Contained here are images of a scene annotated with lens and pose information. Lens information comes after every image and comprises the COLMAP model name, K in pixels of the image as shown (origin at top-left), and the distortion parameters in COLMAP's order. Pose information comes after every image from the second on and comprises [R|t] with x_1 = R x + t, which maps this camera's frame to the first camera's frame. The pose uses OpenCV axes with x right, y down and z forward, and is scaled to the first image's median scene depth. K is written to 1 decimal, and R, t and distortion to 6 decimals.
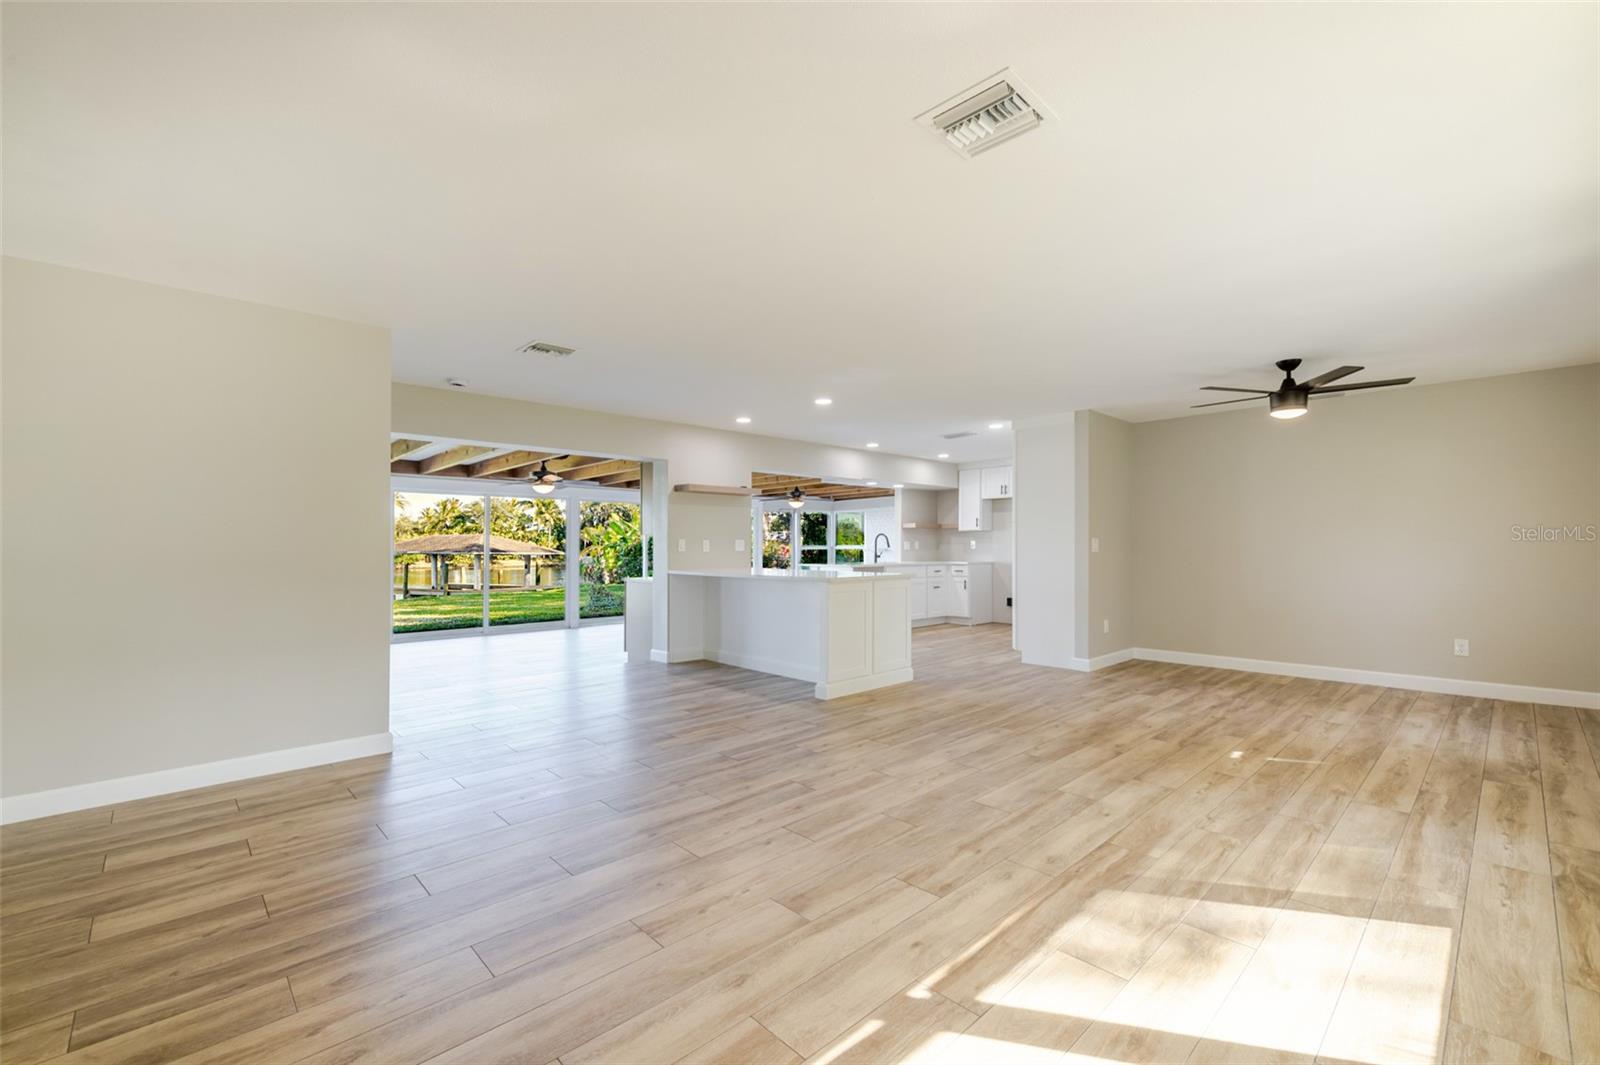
lens RADIAL K [[675.7, 0, 806.4], [0, 675.7, 550.0], [0, 0, 1]] dist [0.000564, 0.000256]
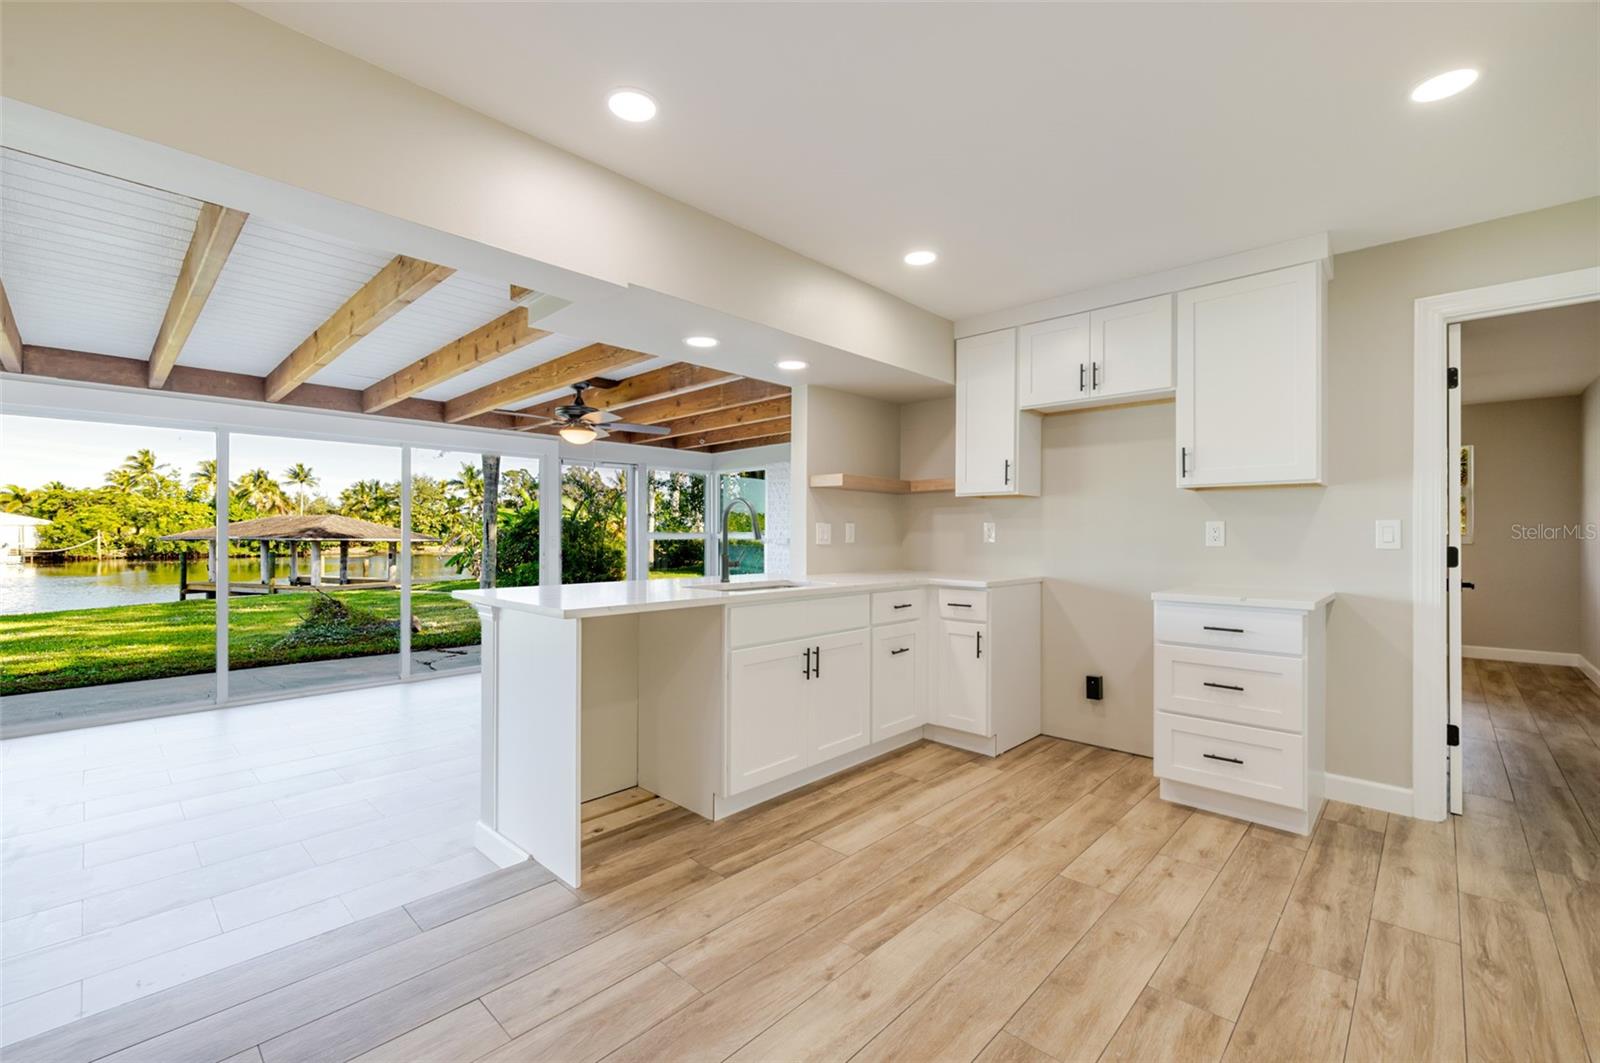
lens RADIAL K [[671.8, 0, 800.8], [0, 671.8, 531.8], [0, 0, 1]] dist [-0.000030, -0.000126]
pose [[0.998732, 0.005475, 0.050035, 0.124052], [-0.005140, 0.999964, -0.006810, -0.005127], [-0.050071, 0.006544, 0.998724, 0.653990]]
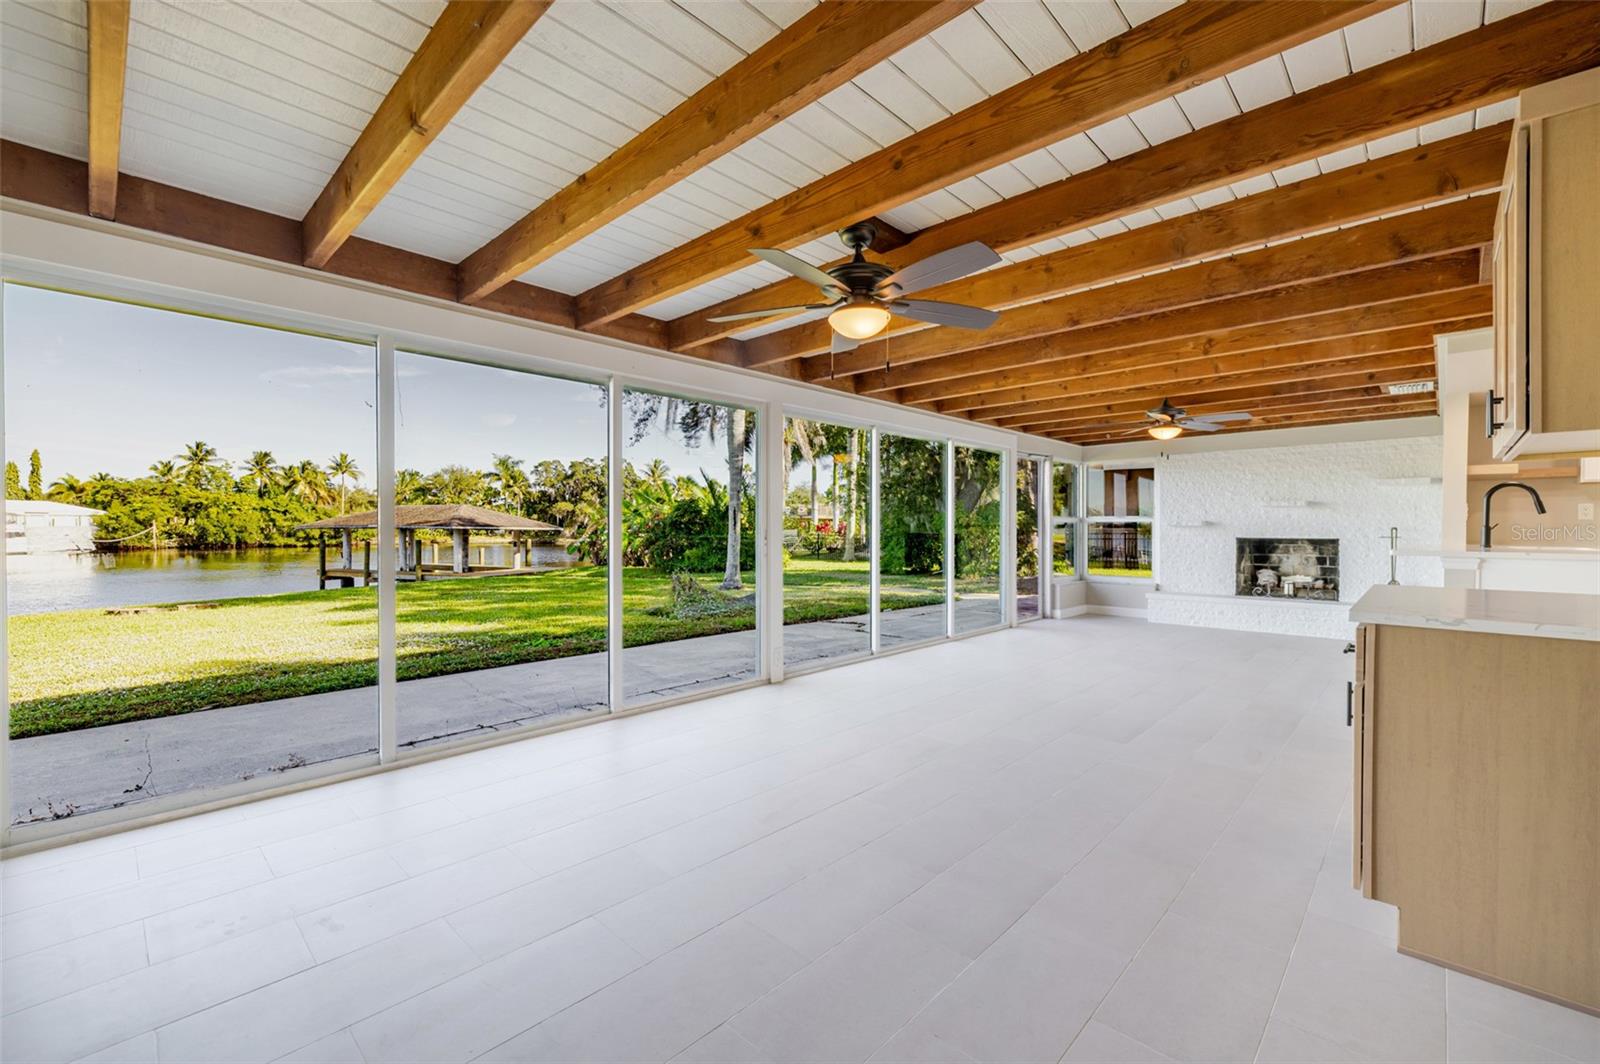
lens RADIAL K [[671.8, 0, 800.8], [0, 671.8, 532.3], [0, 0, 1]] dist [-0.000030, -0.000126]
pose [[0.998845, 0.005424, 0.047740, -0.376610], [-0.005748, 0.999961, 0.006650, 0.008421], [-0.047702, -0.006916, 0.998838, 0.575156]]
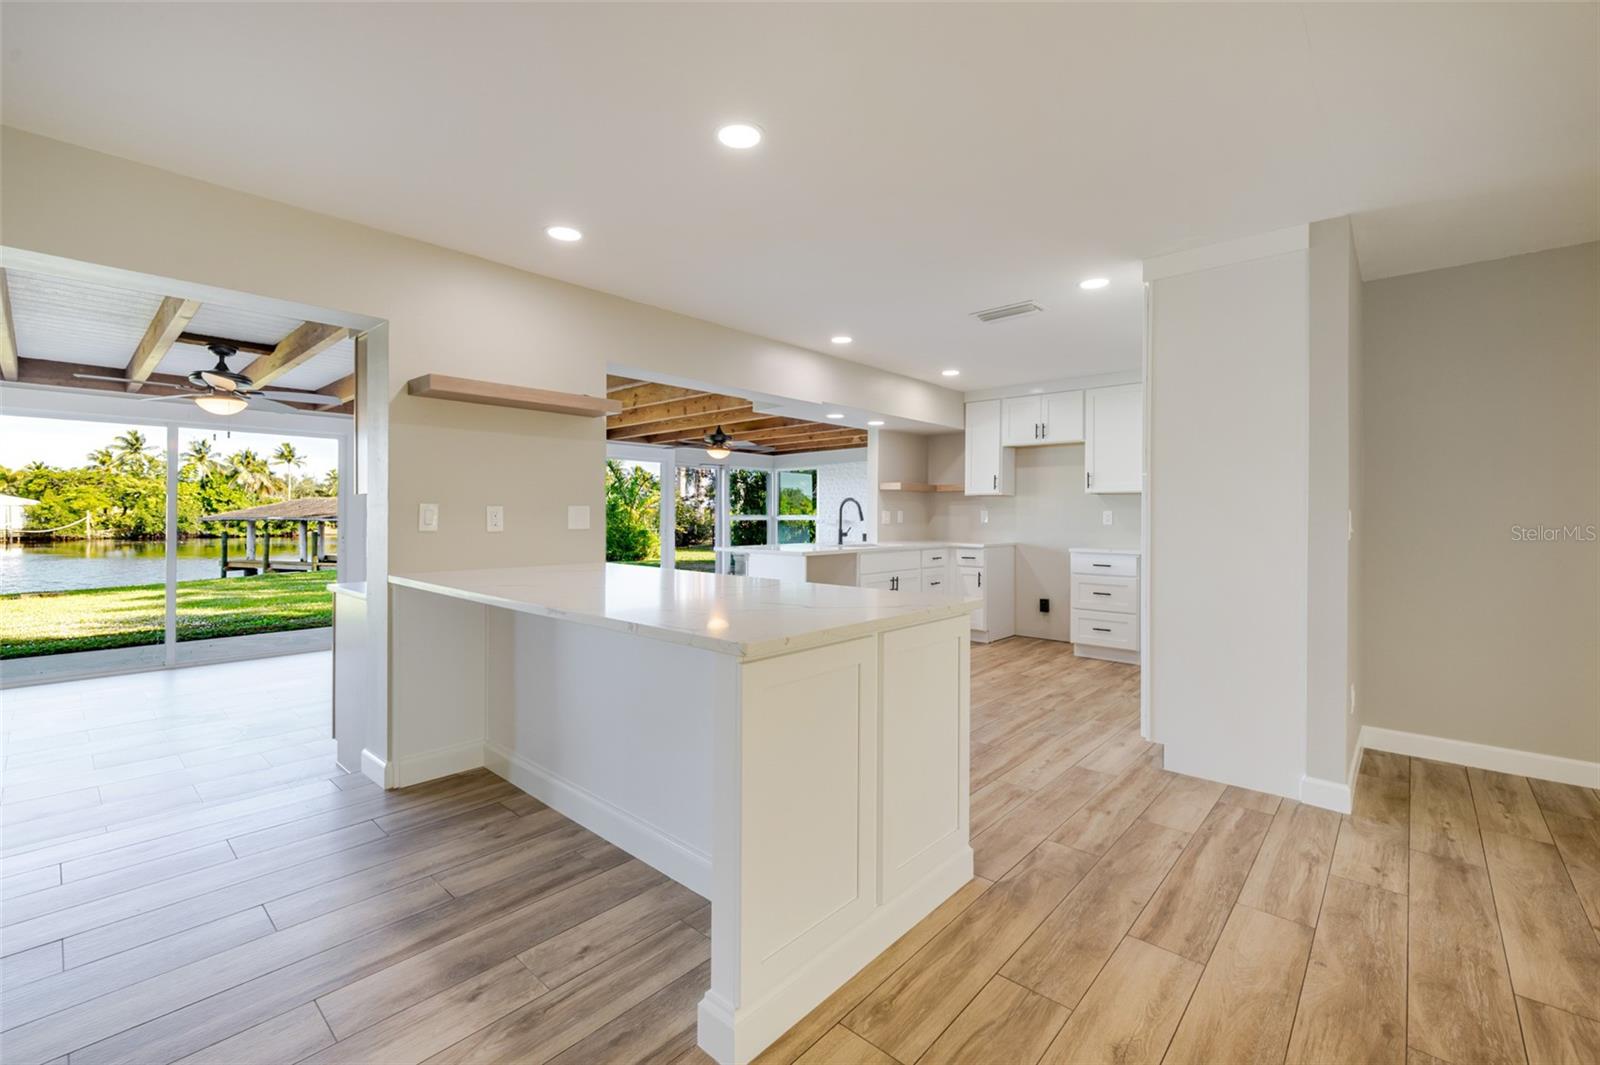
lens RADIAL K [[679.8, 0, 802.4], [0, 679.8, 513.3], [0, 0, 1]] dist [0.000511, -0.000581]
pose [[0.997044, 0.006940, 0.076518, 0.019391], [-0.006470, 0.999959, -0.006388, -0.005906], [-0.076559, 0.005874, 0.997048, 0.375365]]
